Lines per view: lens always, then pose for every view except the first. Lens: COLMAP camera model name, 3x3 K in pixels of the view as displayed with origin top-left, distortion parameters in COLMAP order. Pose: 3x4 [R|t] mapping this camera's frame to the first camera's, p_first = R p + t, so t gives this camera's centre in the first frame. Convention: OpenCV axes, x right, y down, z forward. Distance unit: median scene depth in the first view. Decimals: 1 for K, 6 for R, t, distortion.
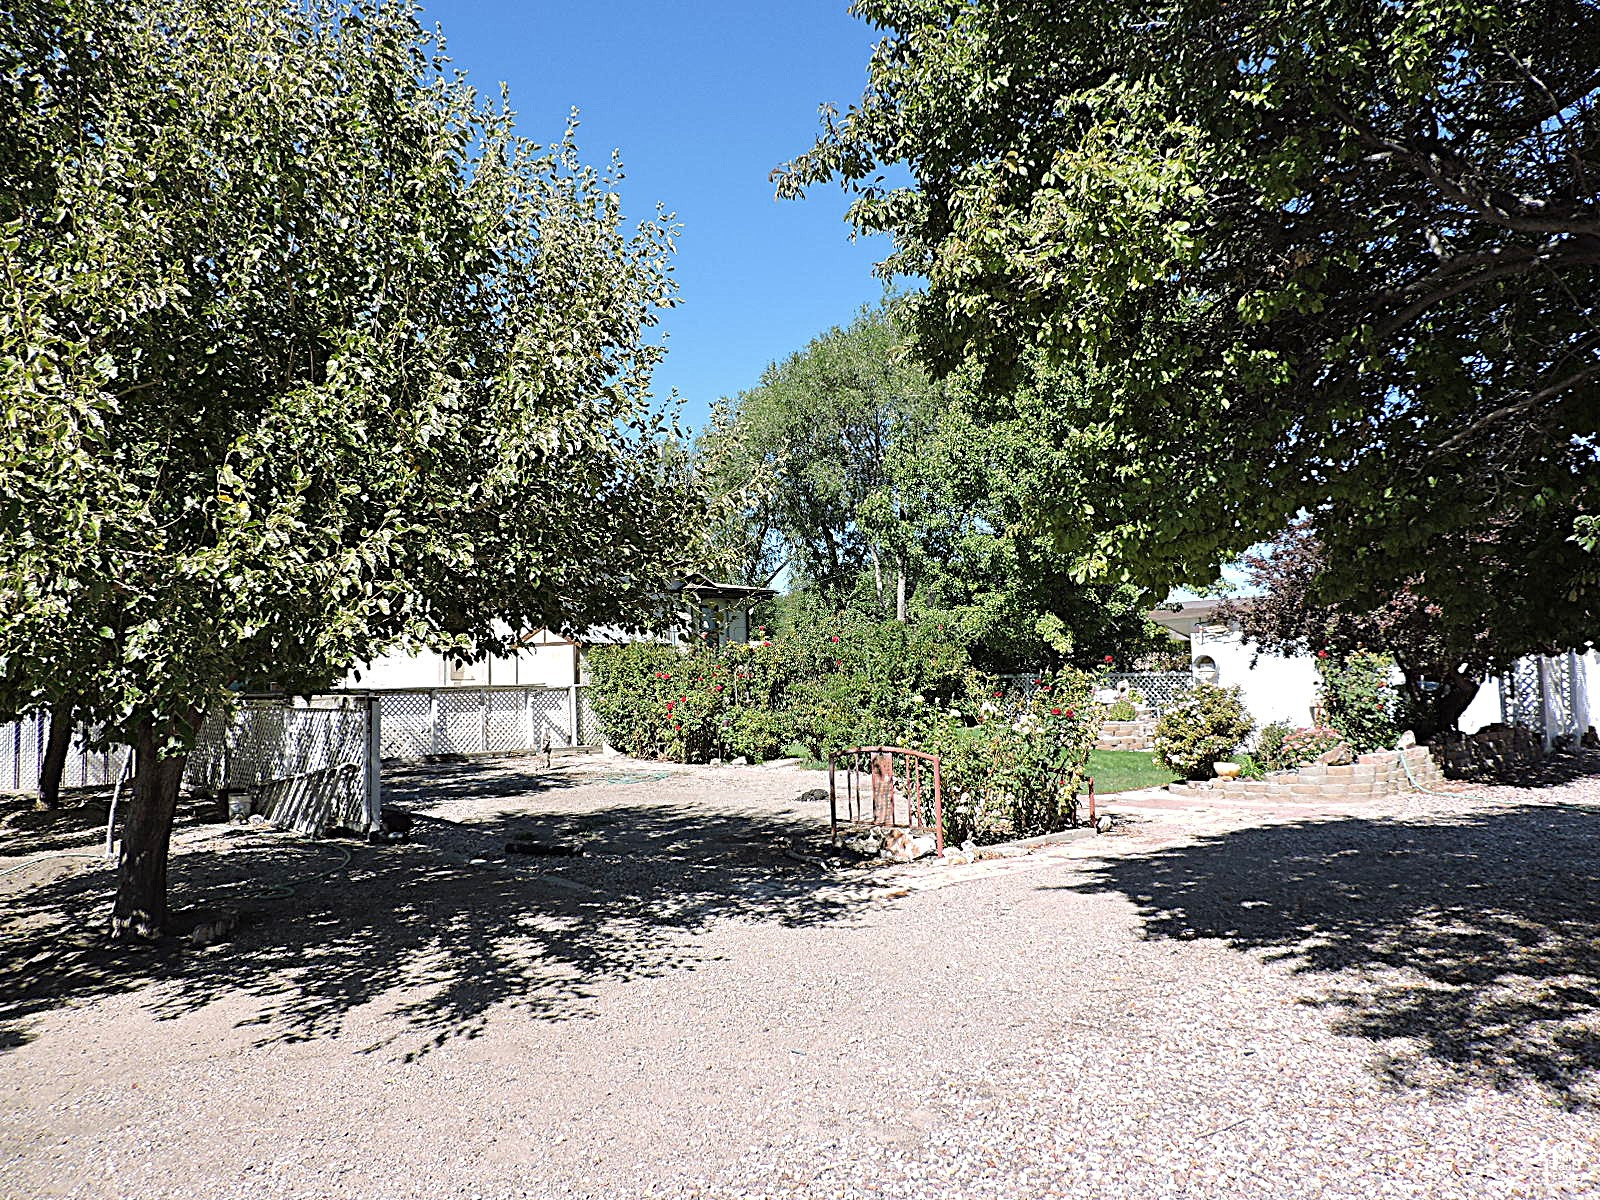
lens RADIAL K [[1134.6, 0, 800.0], [0, 1134.6, 600.0], [0, 0, 1]] dist [-0.026832, 0.010986]
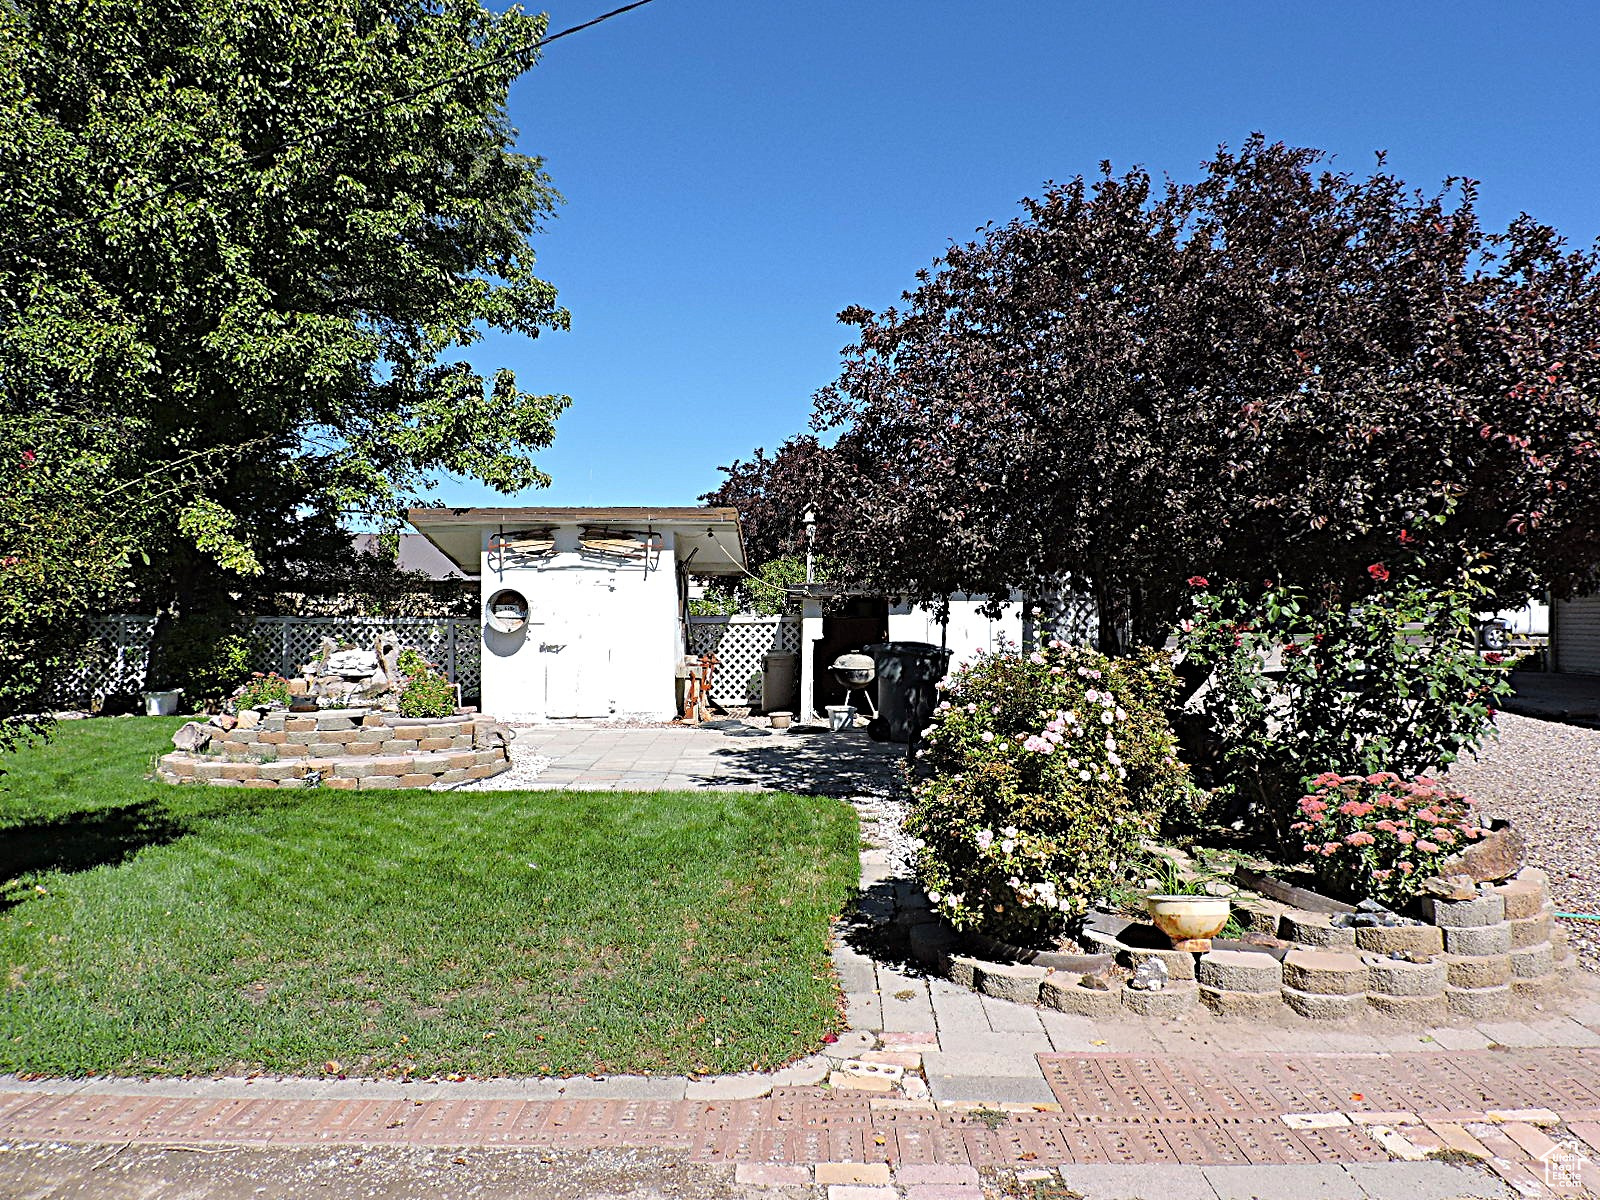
lens RADIAL K [[1134.6, 0, 800.0], [0, 1134.6, 600.0], [0, 0, 1]] dist [-0.026832, 0.010986]
pose [[0.689022, 0.032947, 0.723991, 0.054038], [-0.064694, 0.997774, 0.016164, 0.048212], [-0.721847, -0.057975, 0.689620, 0.677569]]
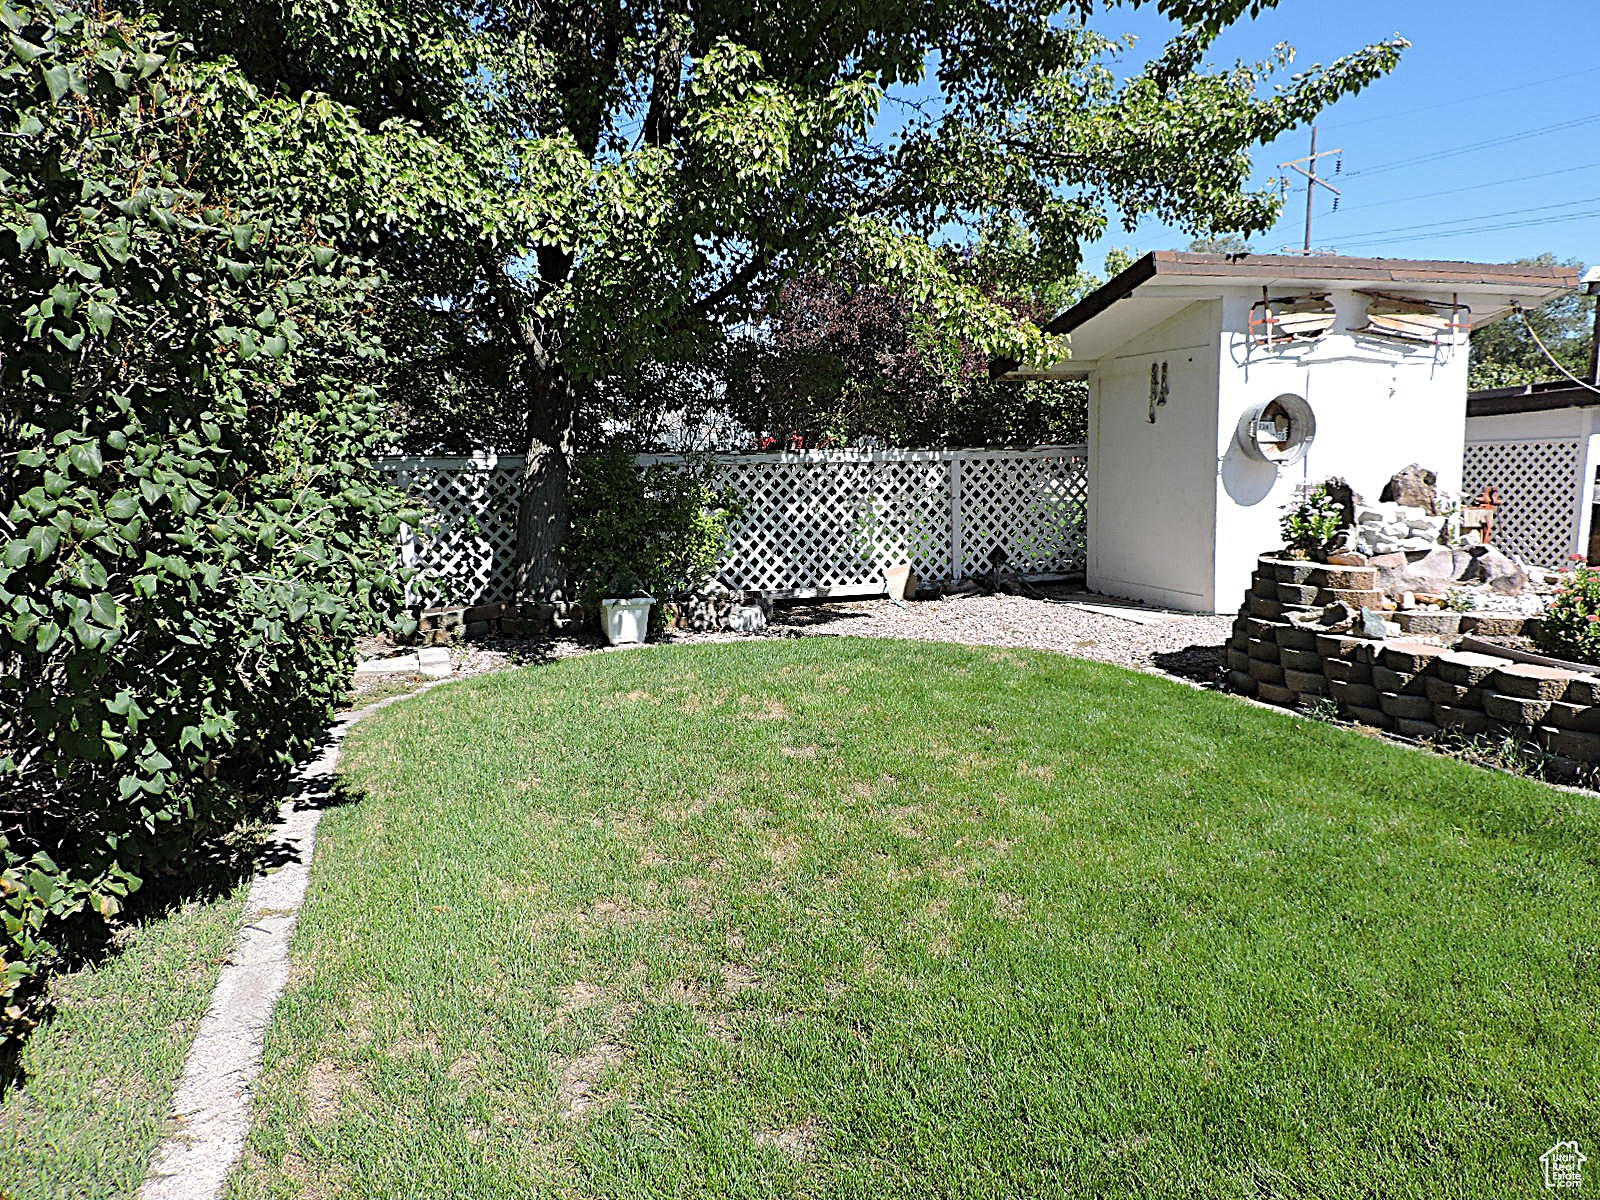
lens RADIAL K [[1134.6, 0, 800.0], [0, 1134.6, 600.0], [0, 0, 1]] dist [-0.026832, 0.010986]
pose [[0.372424, -0.128512, 0.919122, -0.051195], [-0.046493, 0.986539, 0.156777, 0.088474], [-0.926898, -0.101120, 0.361435, 1.394351]]
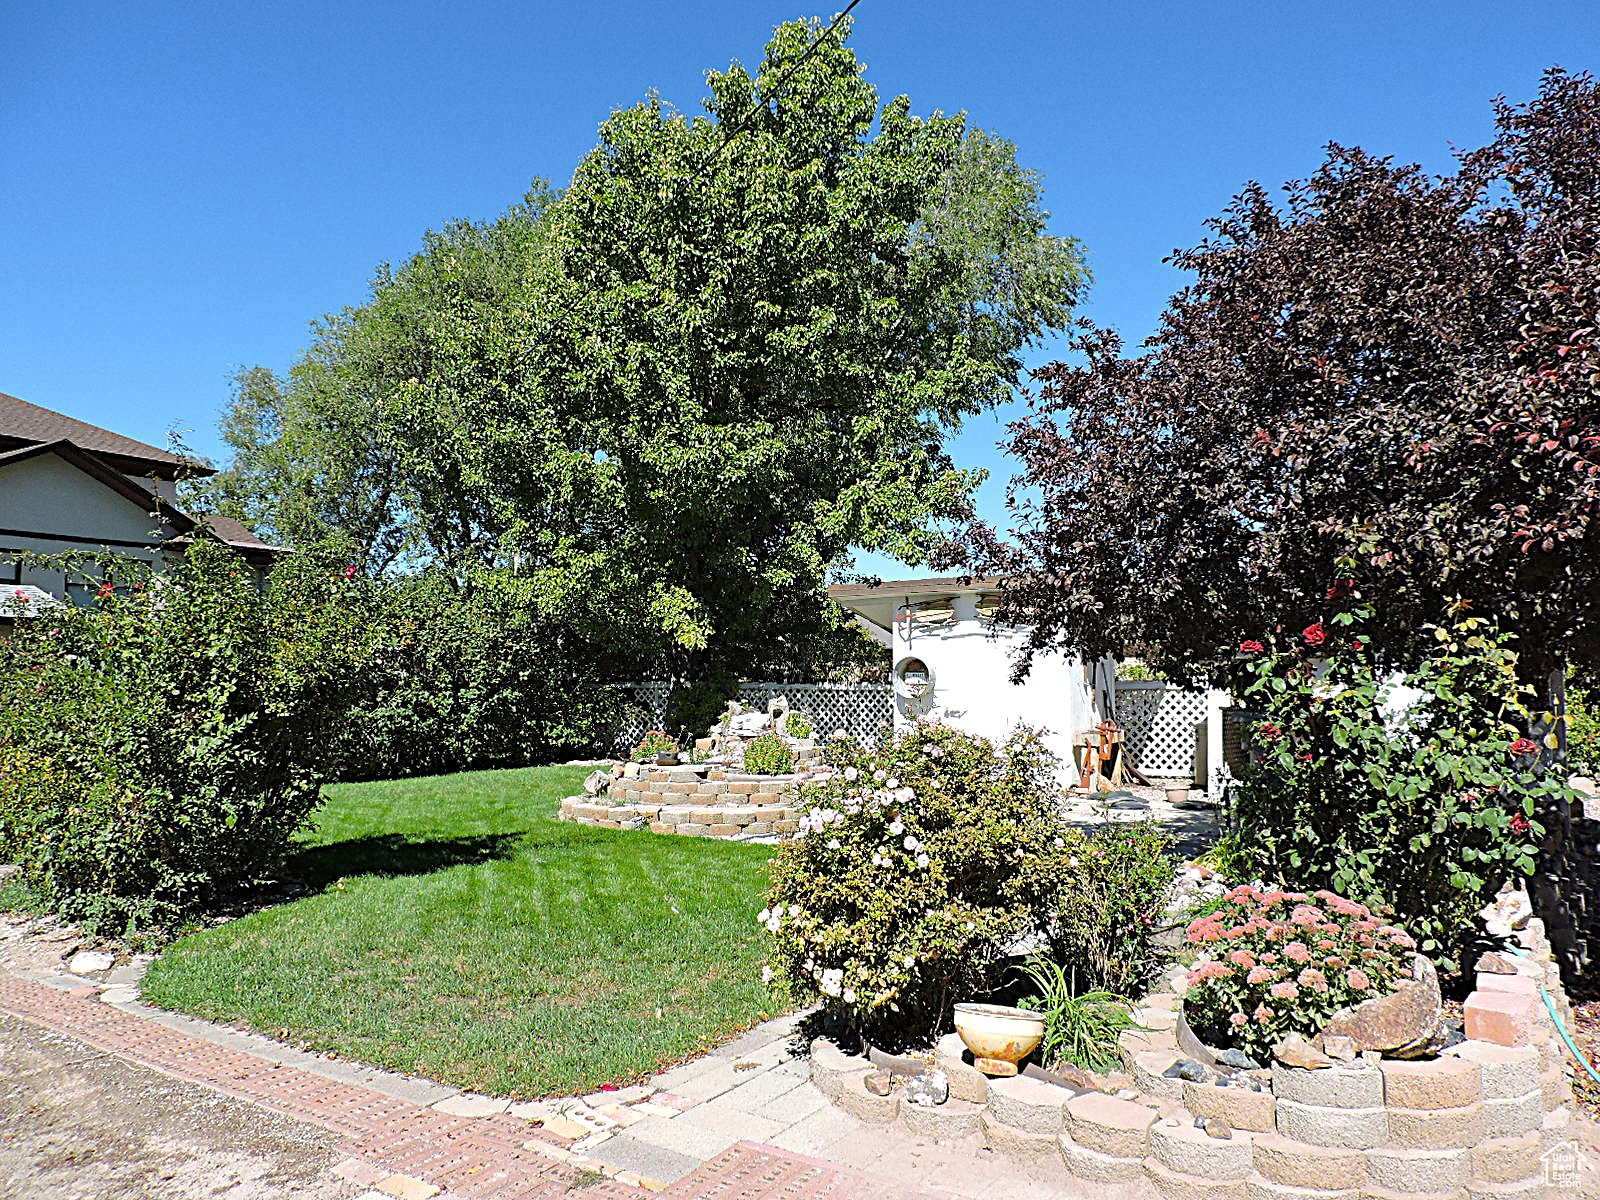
lens RADIAL K [[1129.3, 0, 800.0], [0, 1129.3, 600.0], [0, 0, 1]] dist [-0.031843, 0.011229]
pose [[0.968374, 0.037458, 0.246676, 0.201358], [-0.036021, 0.999298, -0.010337, 0.035956], [-0.246890, 0.001124, 0.969043, 0.581302]]
